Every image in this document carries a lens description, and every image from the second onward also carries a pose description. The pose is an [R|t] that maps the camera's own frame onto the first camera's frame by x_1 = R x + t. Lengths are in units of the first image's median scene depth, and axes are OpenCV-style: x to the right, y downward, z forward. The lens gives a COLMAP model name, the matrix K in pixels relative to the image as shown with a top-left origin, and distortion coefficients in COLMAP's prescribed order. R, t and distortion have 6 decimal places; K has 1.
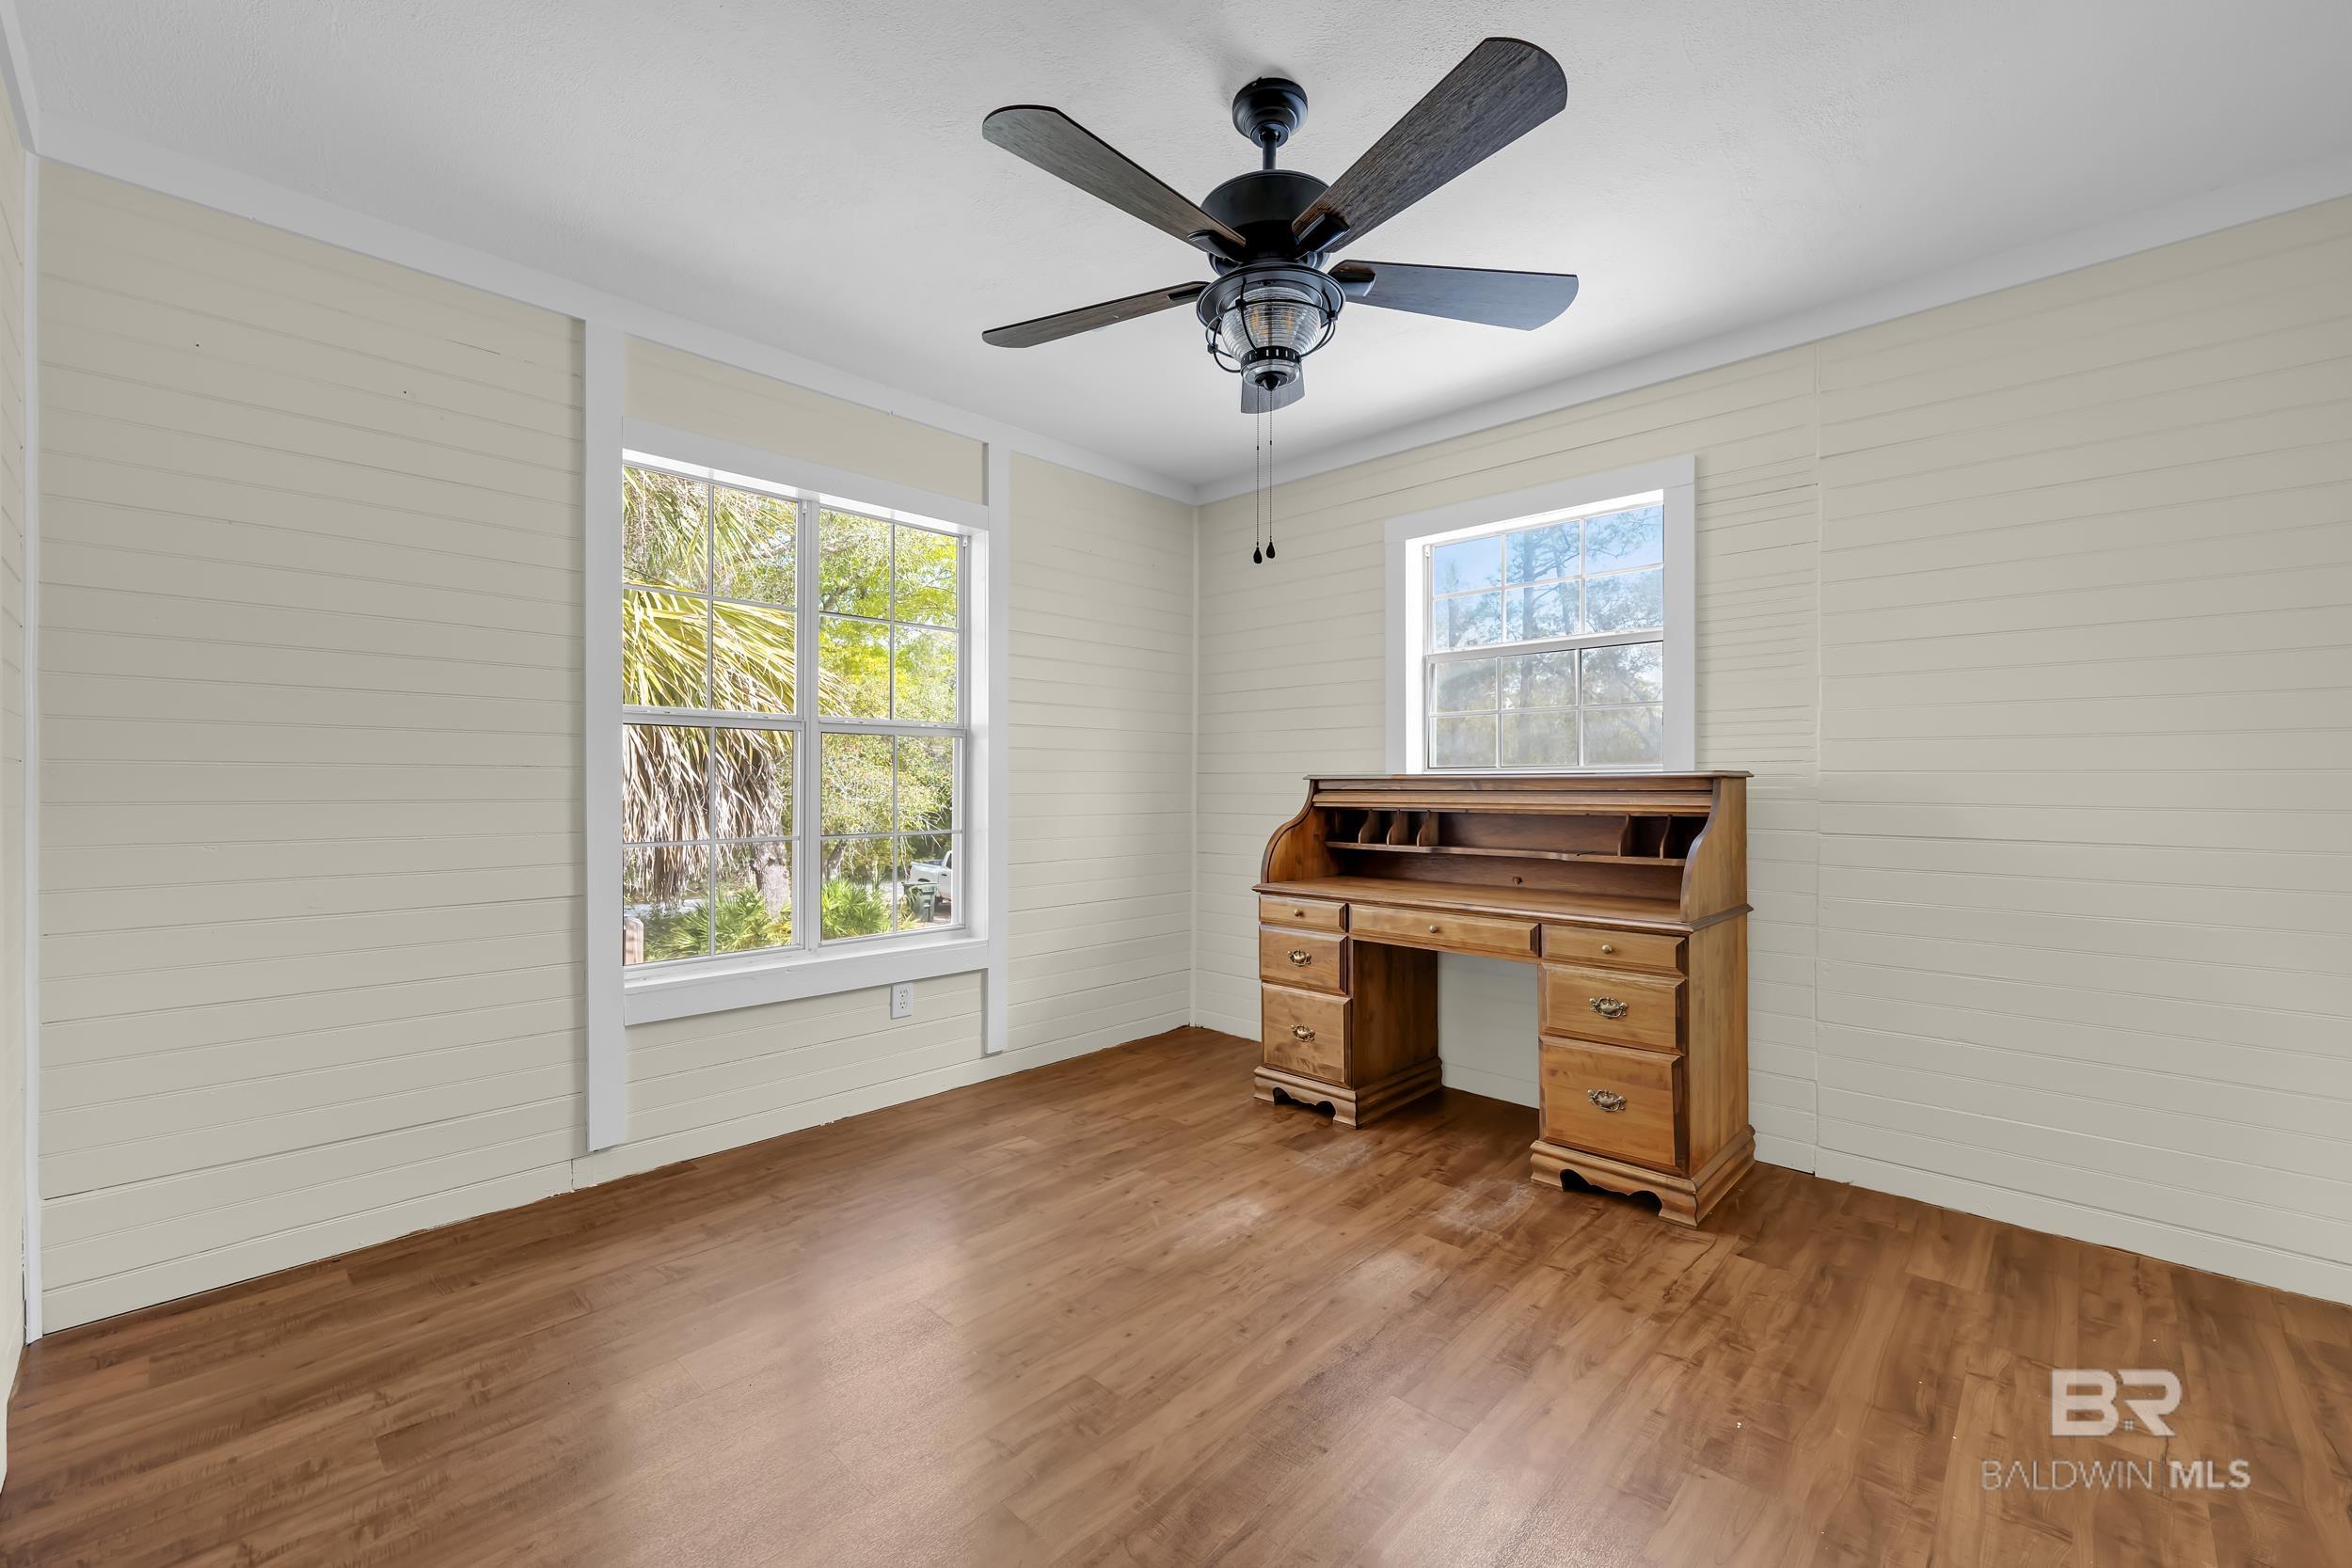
lens RADIAL K [[939.1, 0, 1176.0], [0, 939.1, 784.0], [0, 0, 1]] dist [-0.000385, -0.000006]
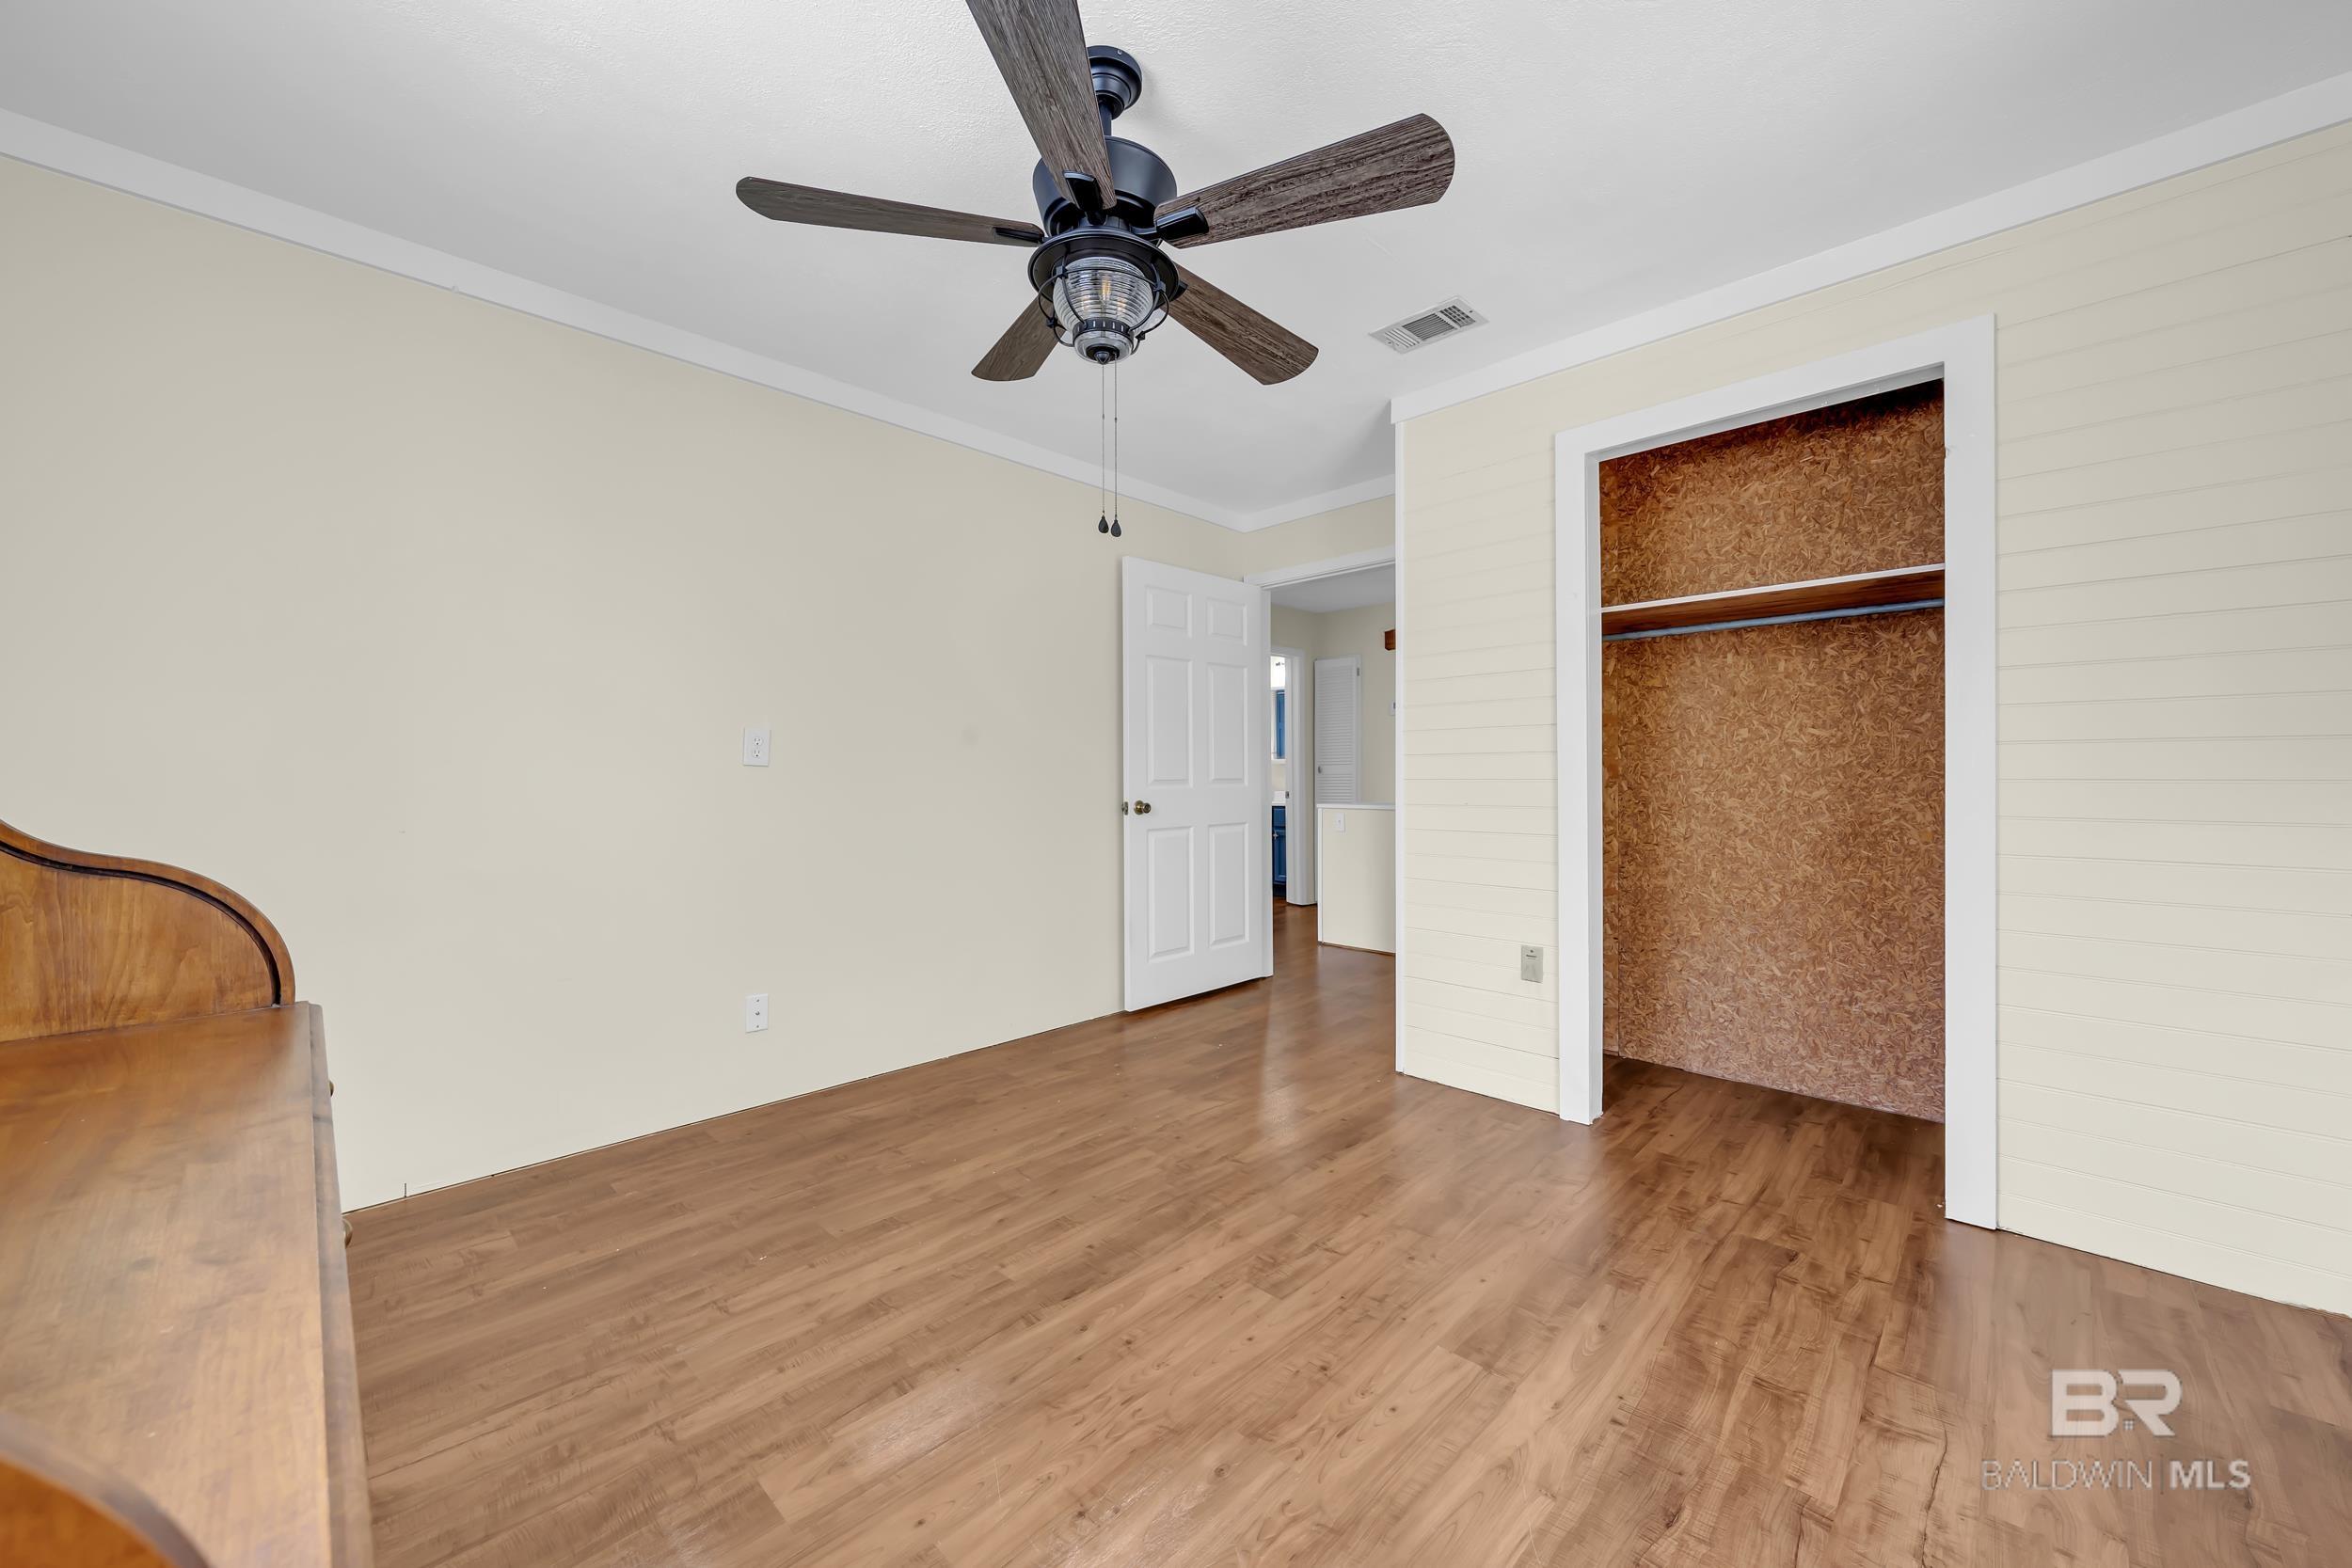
lens RADIAL K [[885.5, 0, 1176.0], [0, 885.5, 784.0], [0, 0, 1]] dist [-0.000335, -0.000022]
pose [[-0.999932, 0.001626, 0.011539, 0.014261], [0.001728, 0.999959, 0.008880, 0.017530], [-0.011524, 0.008899, -0.999894, 2.043914]]
